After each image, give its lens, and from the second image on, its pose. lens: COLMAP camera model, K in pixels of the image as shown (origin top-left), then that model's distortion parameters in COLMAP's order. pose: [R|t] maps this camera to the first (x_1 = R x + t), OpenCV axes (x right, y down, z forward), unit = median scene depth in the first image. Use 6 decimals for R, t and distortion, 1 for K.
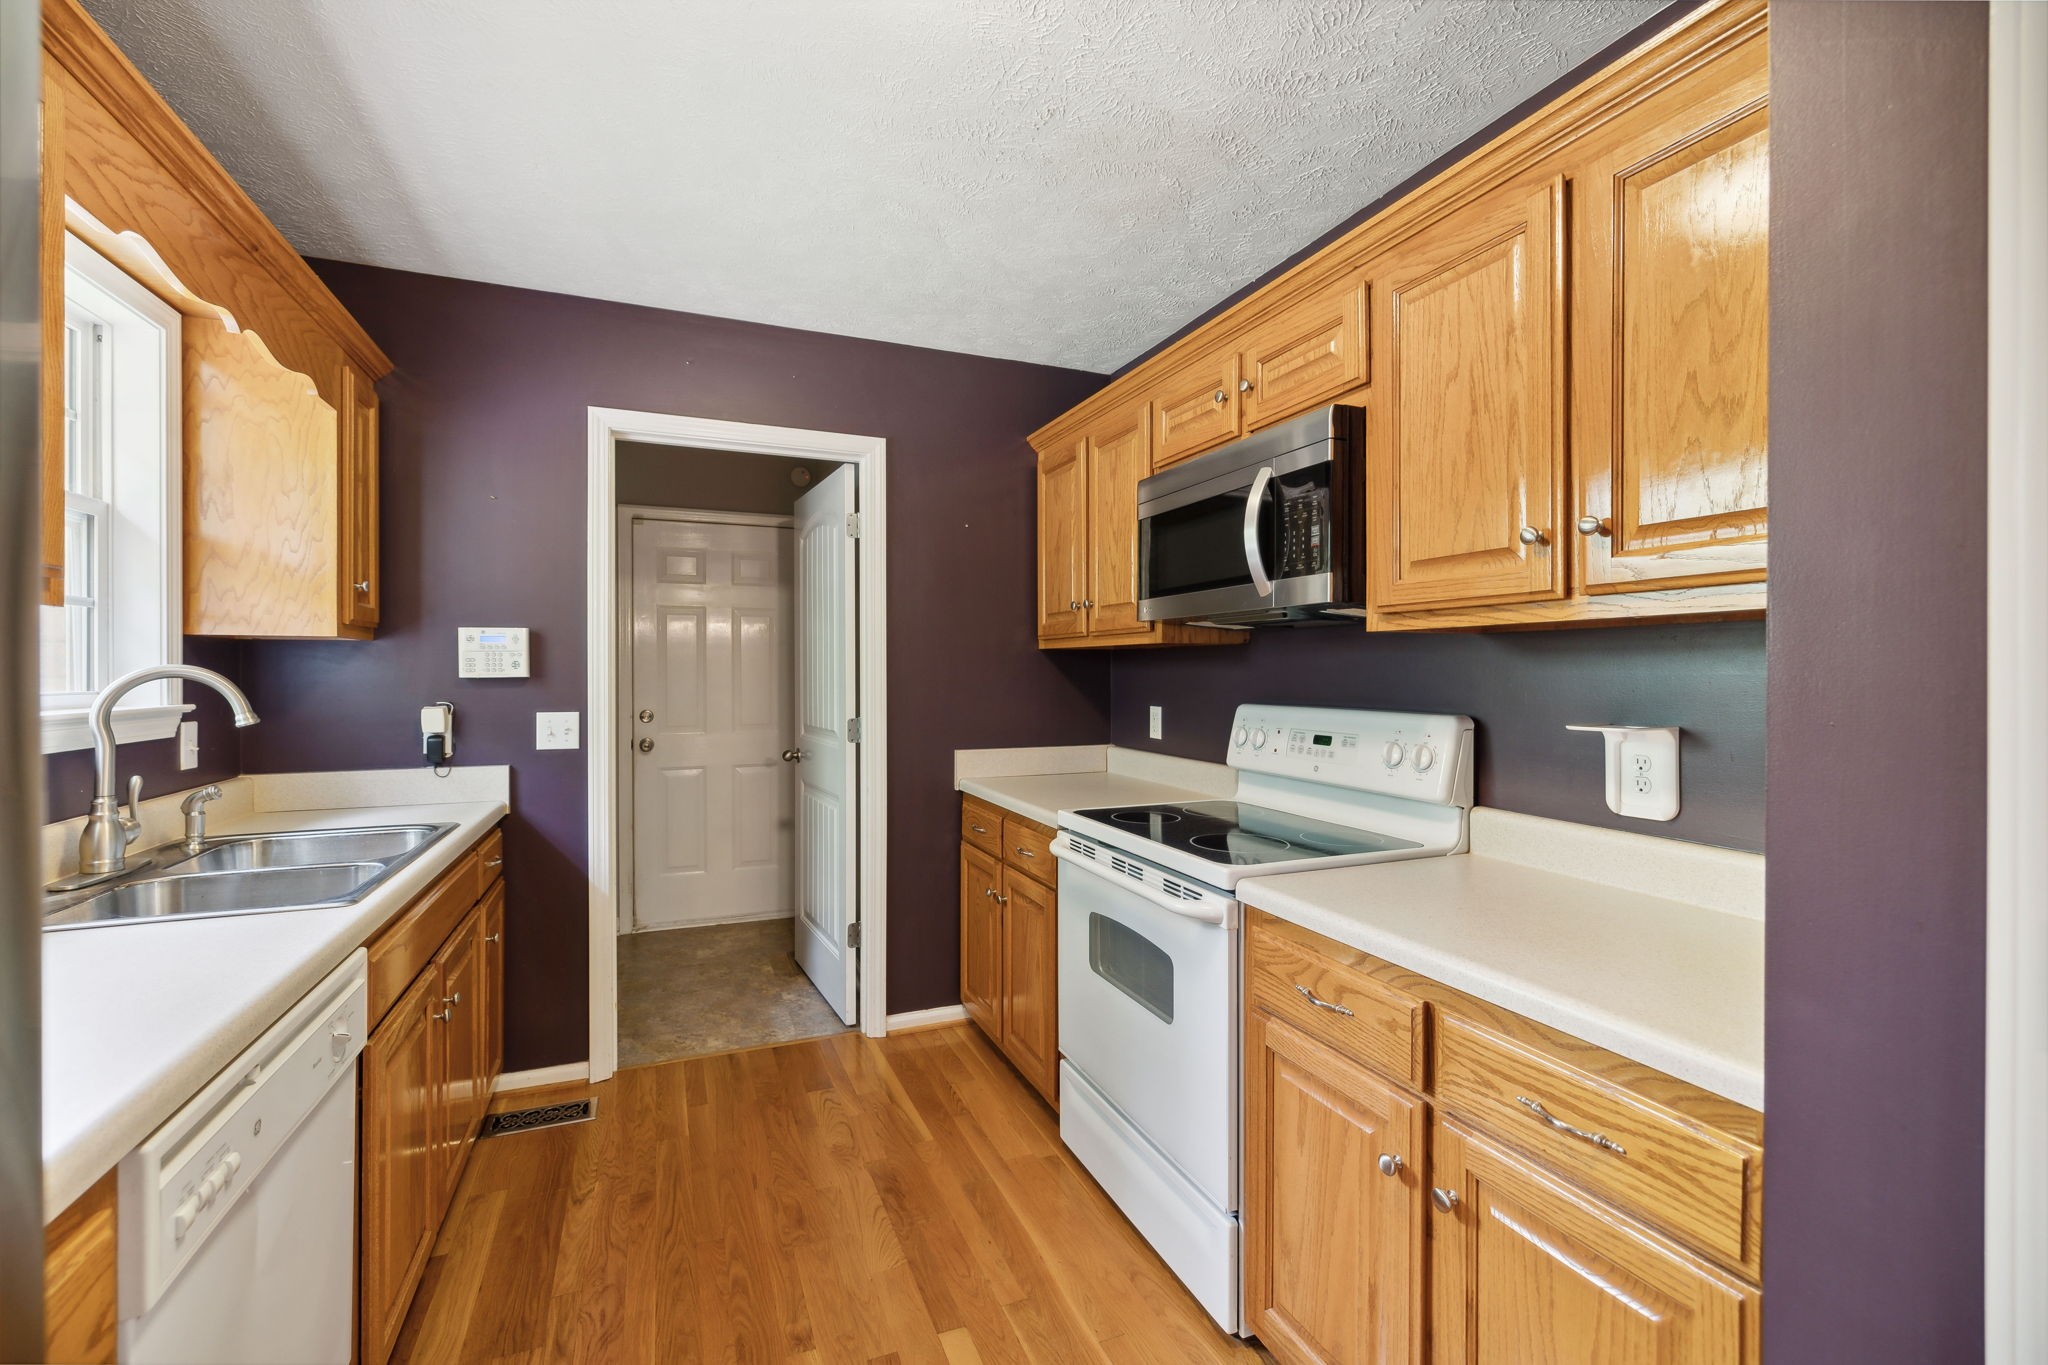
lens RADIAL K [[872.2, 0, 1019.5], [0, 872.2, 689.0], [0, 0, 1]] dist [0.004700, 0.000021]
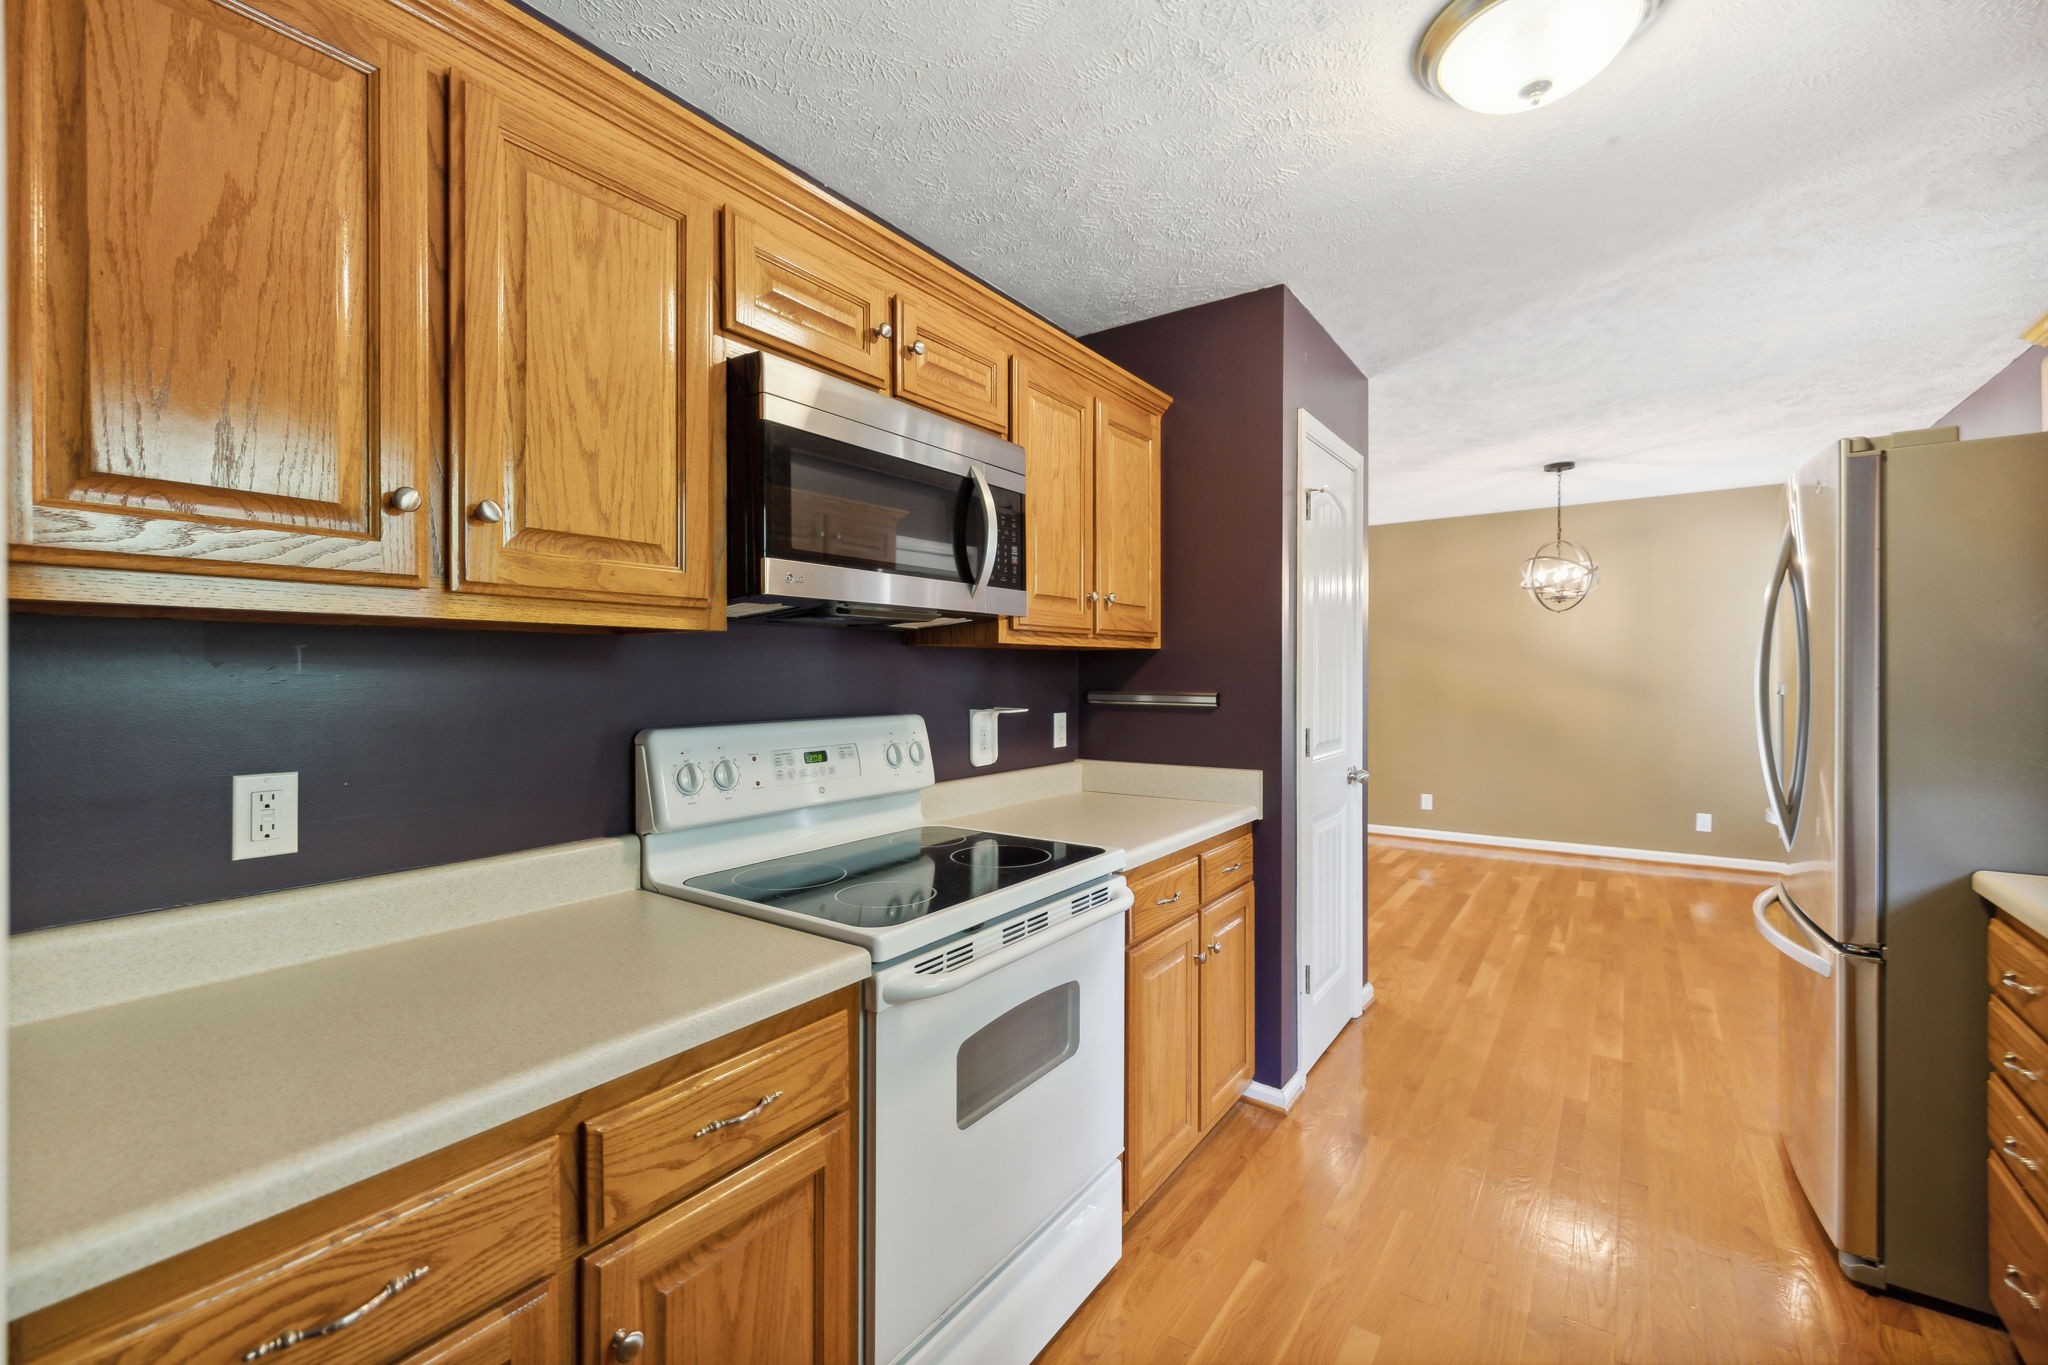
lens RADIAL K [[872.2, 0, 1002.7], [0, 872.2, 675.7], [0, 0, 1]] dist [0.004700, 0.000021]
pose [[-0.529491, -0.004443, 0.848304, -0.499684], [0.019171, 0.999668, 0.017202, -0.034383], [-0.848099, 0.025371, -0.529230, 1.337386]]
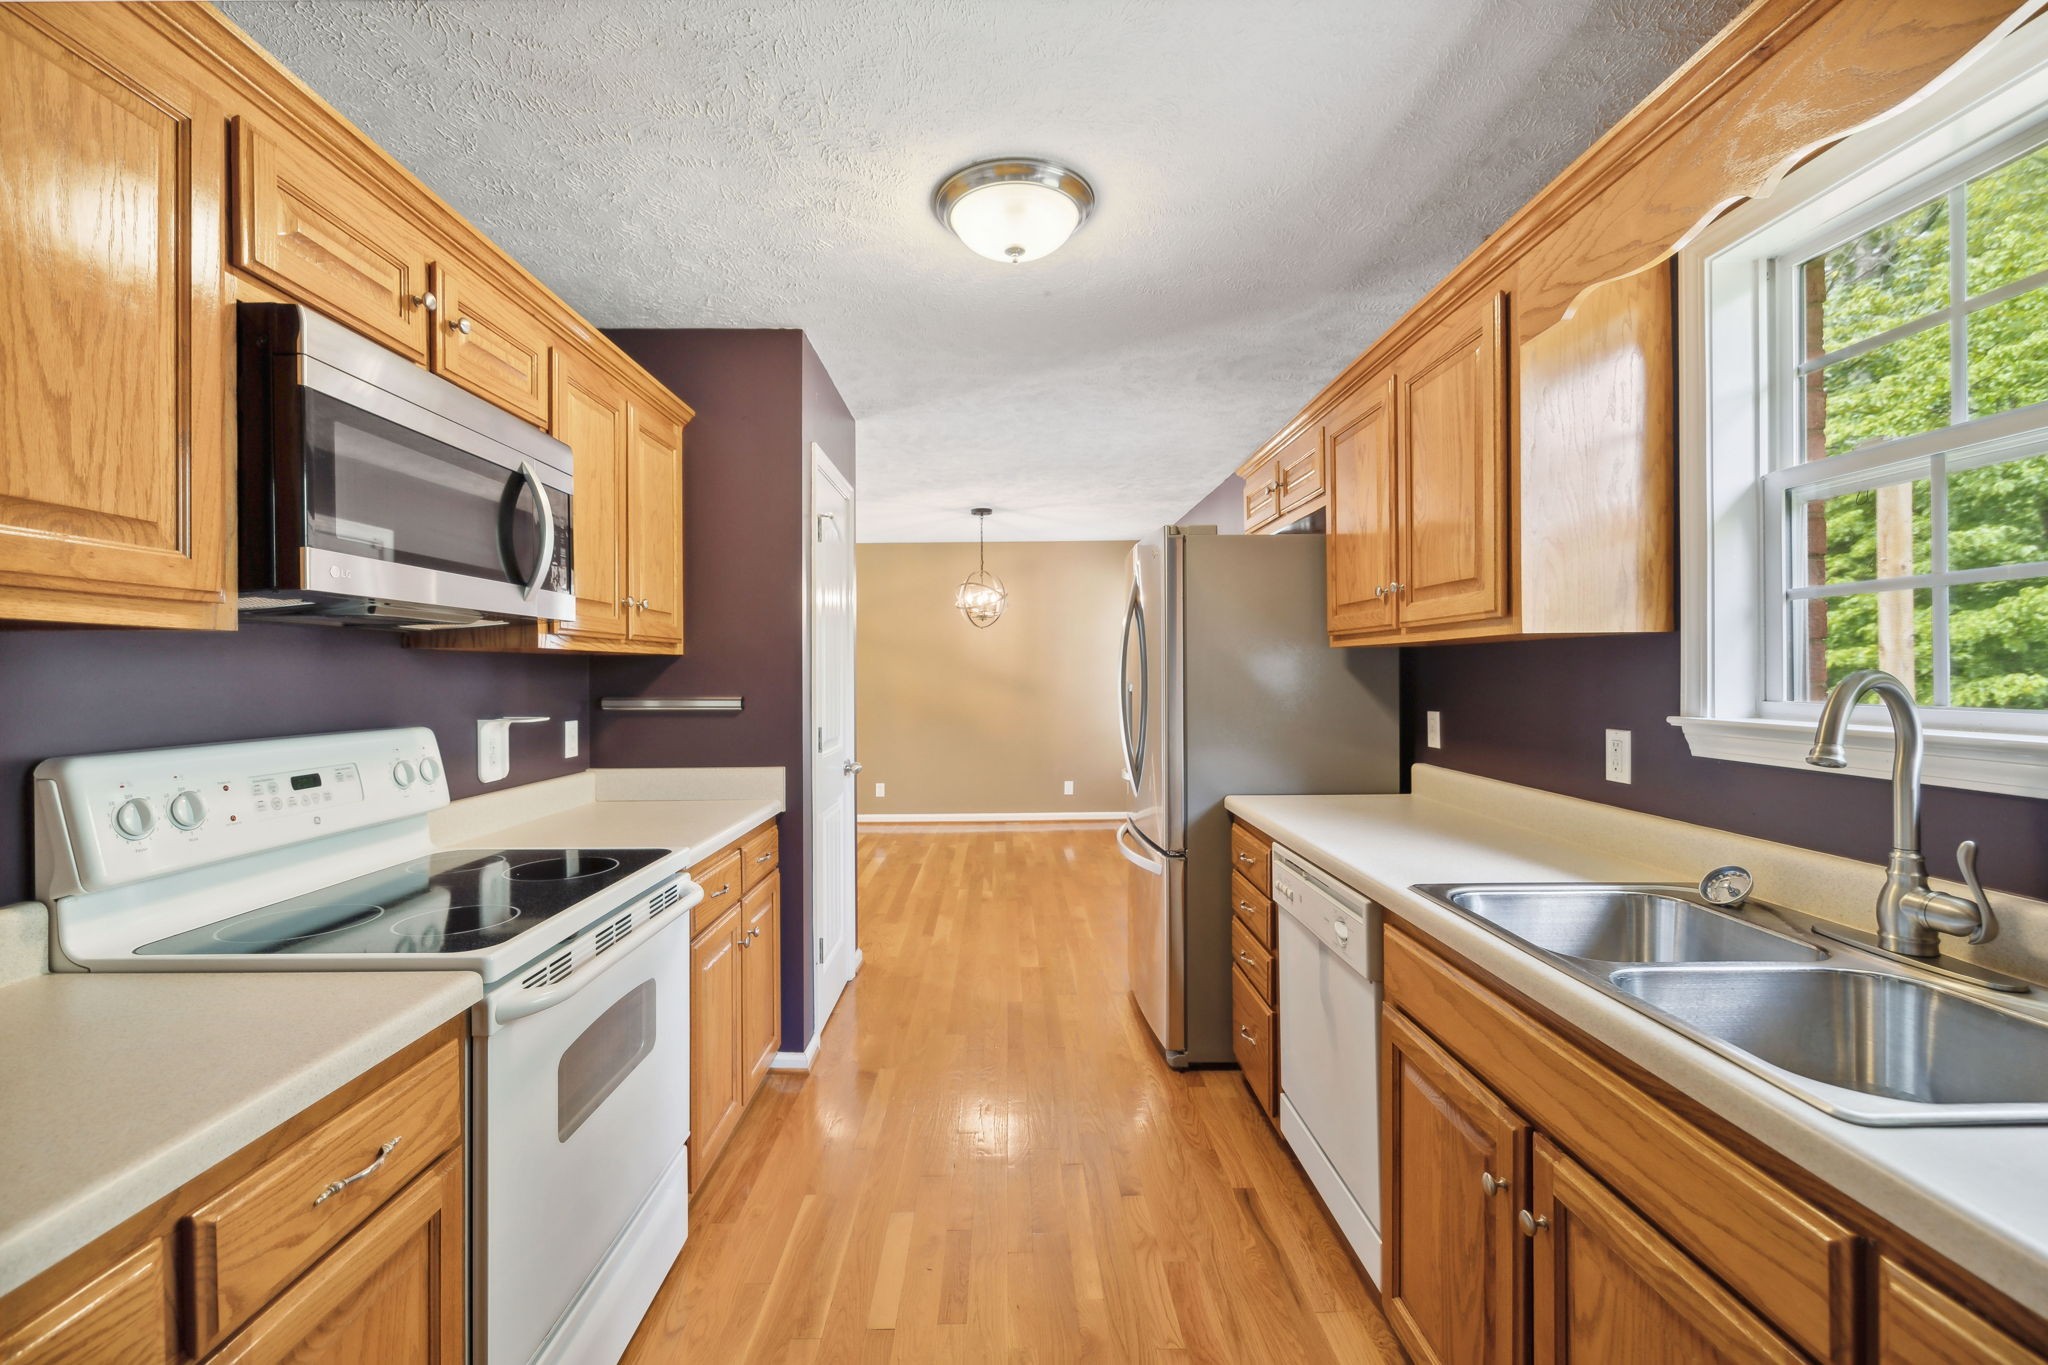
lens RADIAL K [[872.2, 0, 1017.7], [0, 872.2, 676.5], [0, 0, 1]] dist [0.004700, 0.000021]
pose [[-0.930692, 0.001939, 0.365798, -0.480378], [0.011357, 0.999657, 0.023598, -0.039996], [-0.365627, 0.026116, -0.930395, 1.499538]]
